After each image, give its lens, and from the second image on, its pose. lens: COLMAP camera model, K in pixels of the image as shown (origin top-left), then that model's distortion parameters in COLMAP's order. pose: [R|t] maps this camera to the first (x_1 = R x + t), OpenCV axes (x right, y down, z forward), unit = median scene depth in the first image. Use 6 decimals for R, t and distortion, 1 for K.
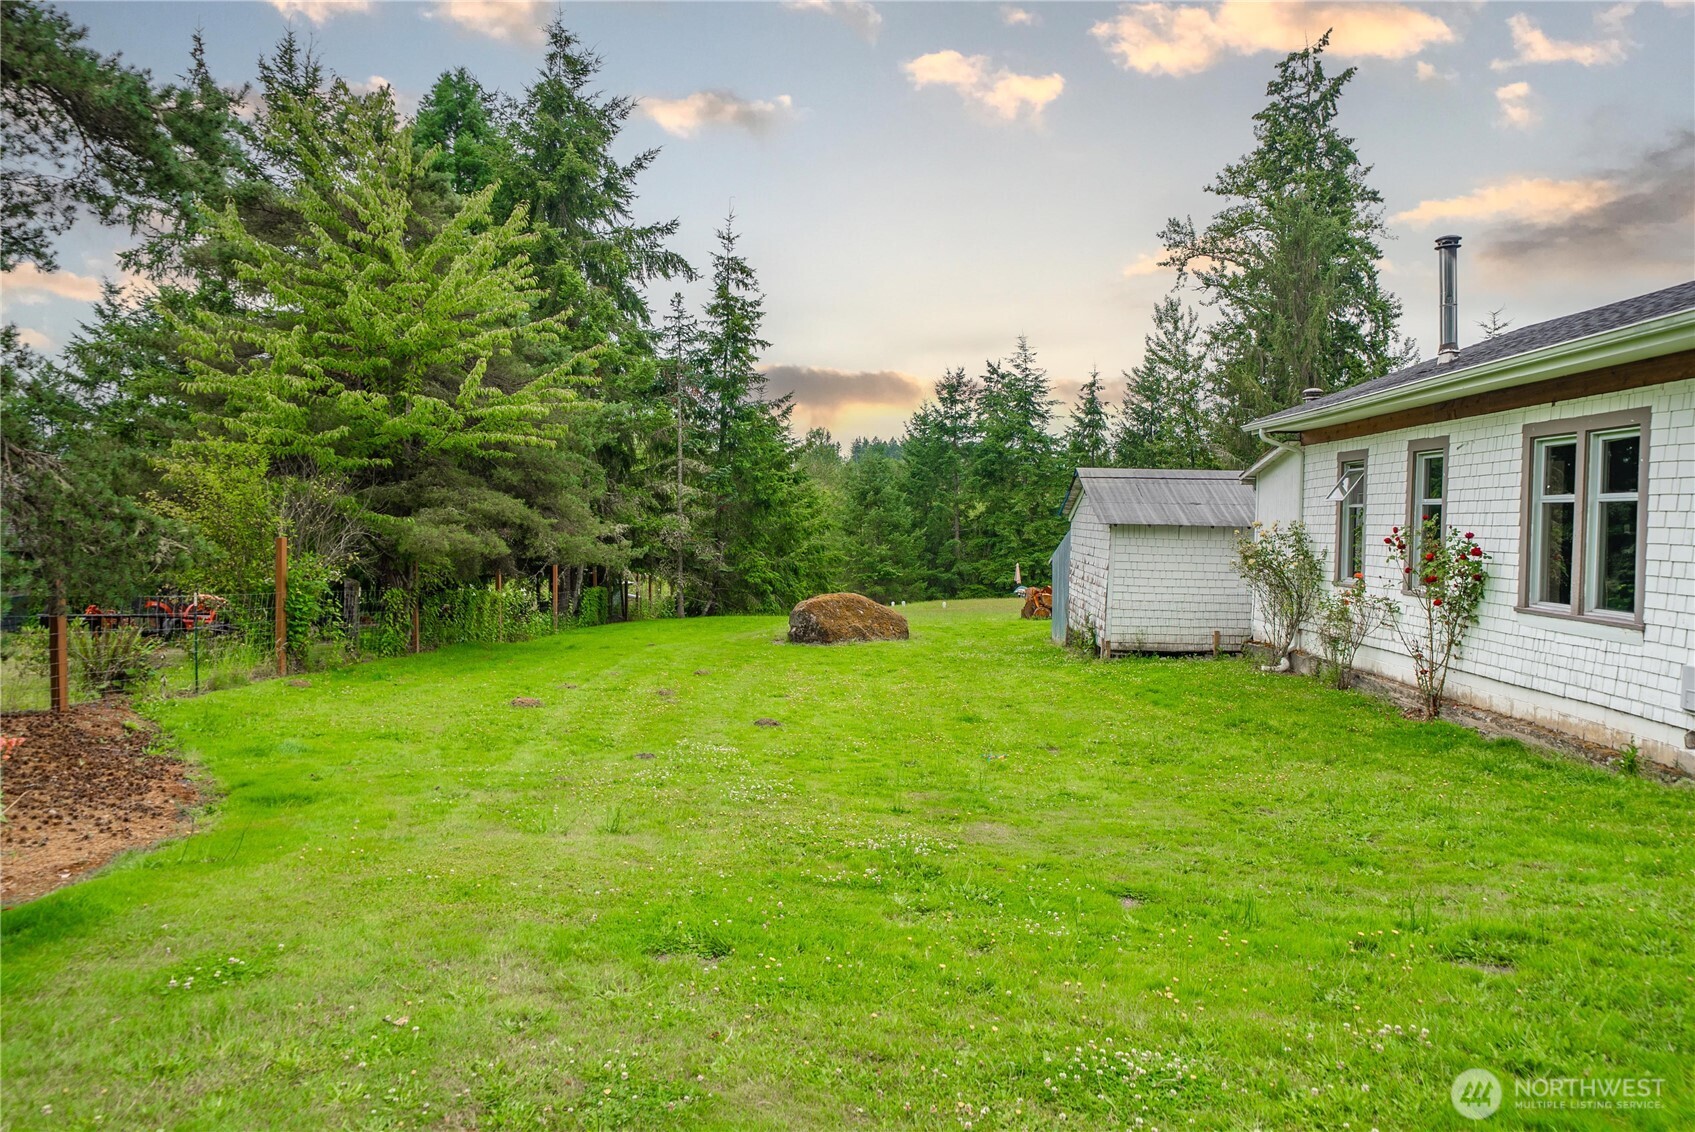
lens RADIAL K [[1125.5, 0, 847.9], [0, 1125.5, 567.0], [0, 0, 1]] dist [-0.000781, 0.000379]
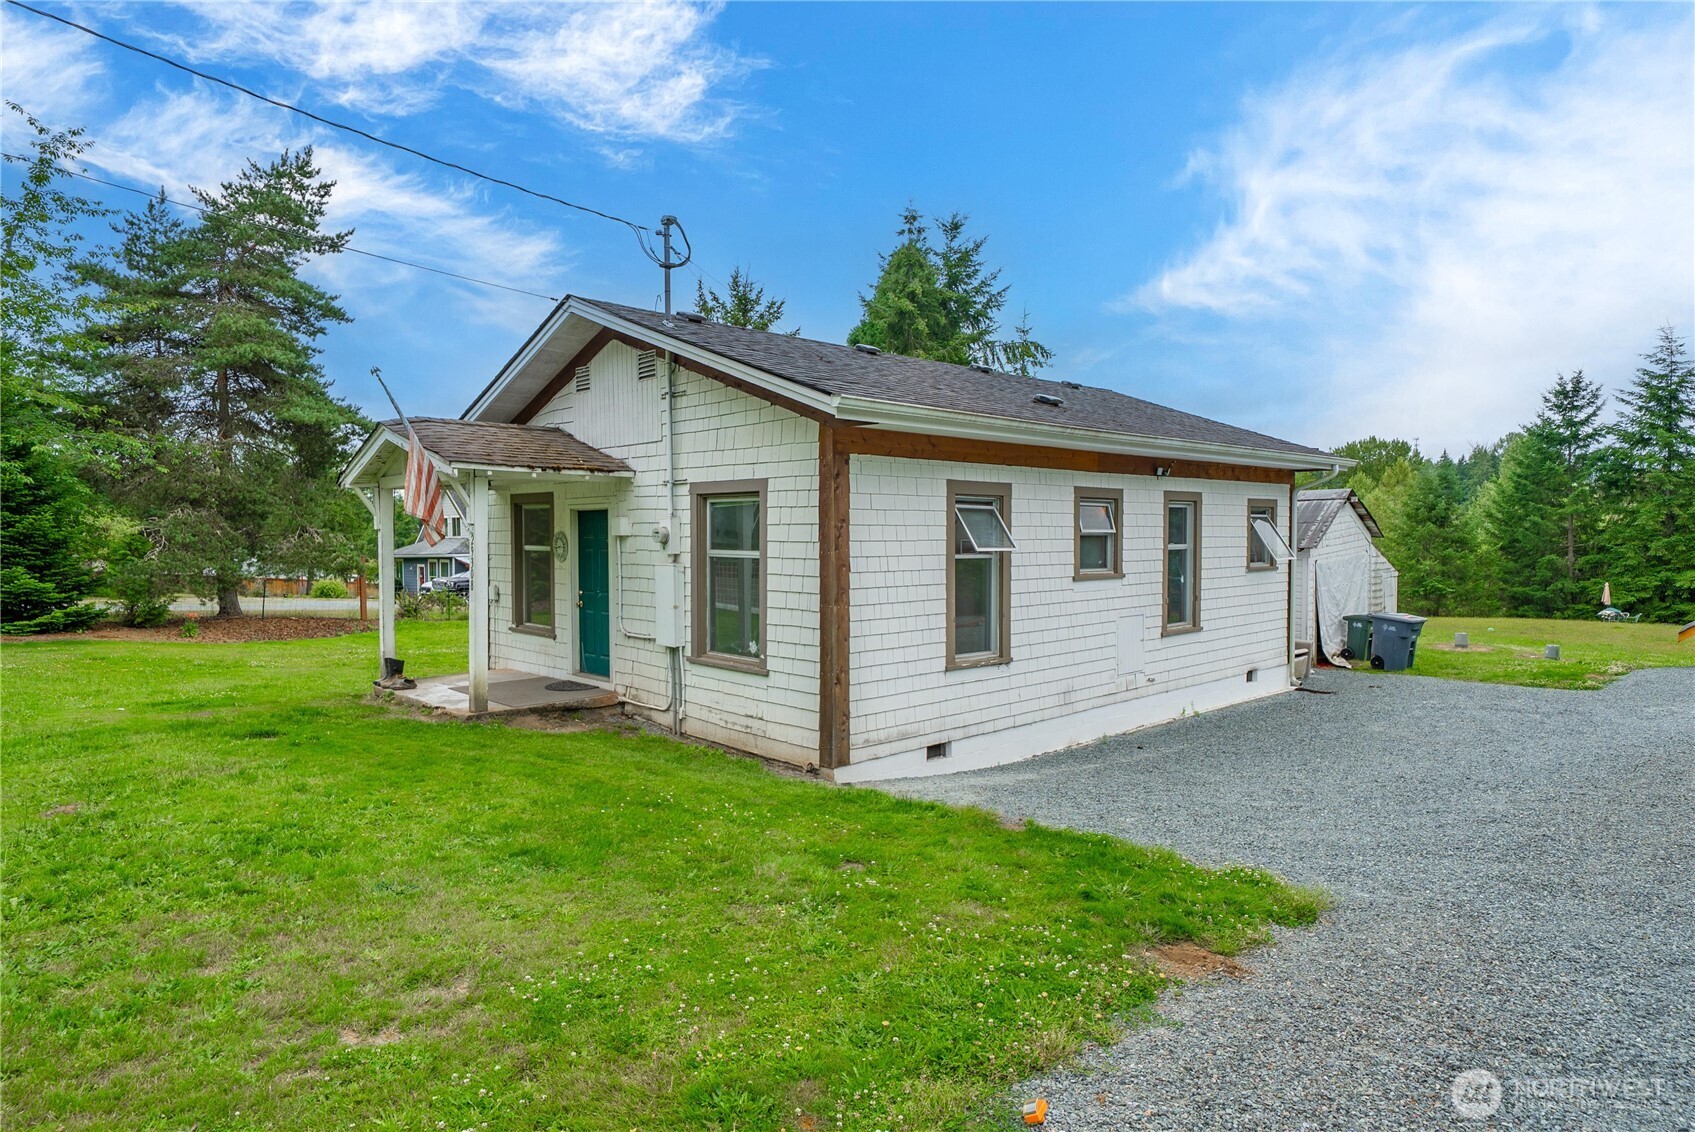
lens RADIAL K [[962.0, 0, 854.3], [0, 962.0, 561.2], [0, 0, 1]] dist [-0.004465, -0.000692]
pose [[0.717152, 0.013818, -0.696780, 0.288319], [-0.021821, 0.999758, -0.002632, -0.006122], [0.696575, 0.017092, 0.717280, 0.023882]]
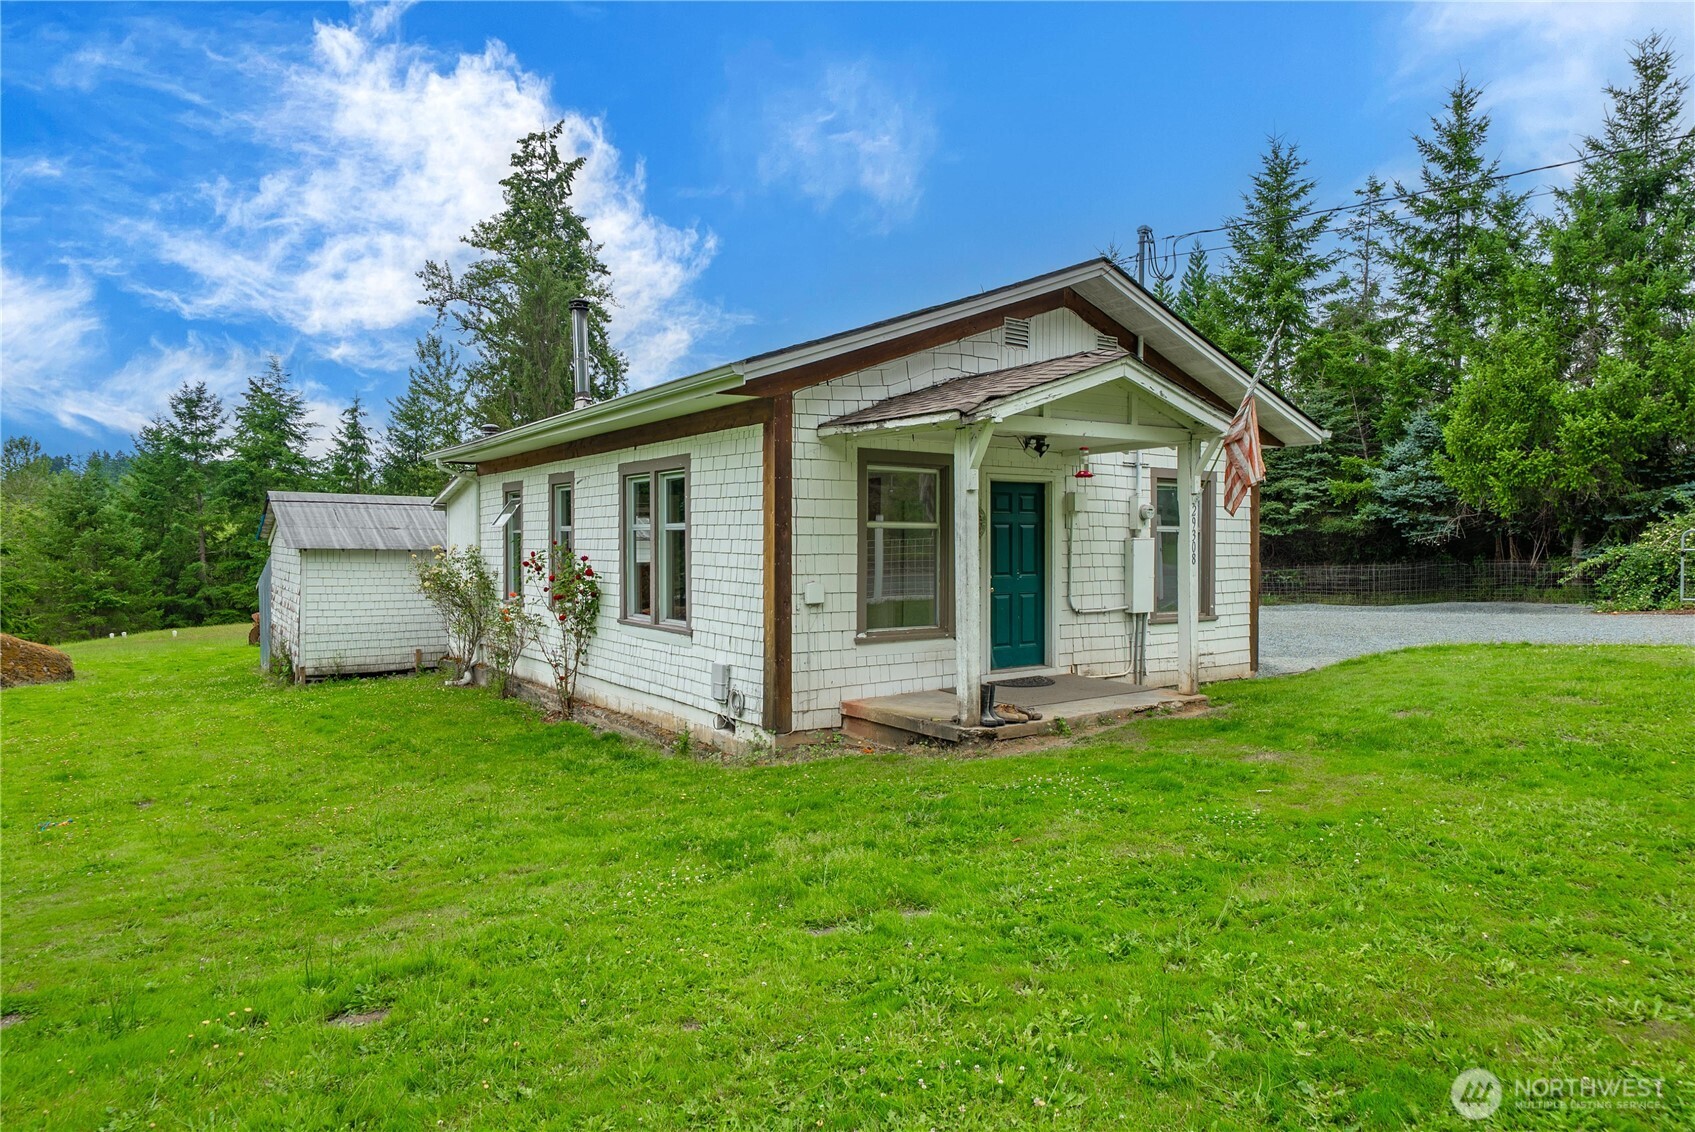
lens RADIAL K [[998.4, 0, 841.5], [0, 998.4, 566.7], [0, 0, 1]] dist [0.003463, -0.000105]
pose [[0.803839, -0.020657, 0.594488, 0.036043], [0.029324, 0.999558, -0.004918, -0.001562], [-0.594124, 0.021386, 0.804089, 0.004742]]
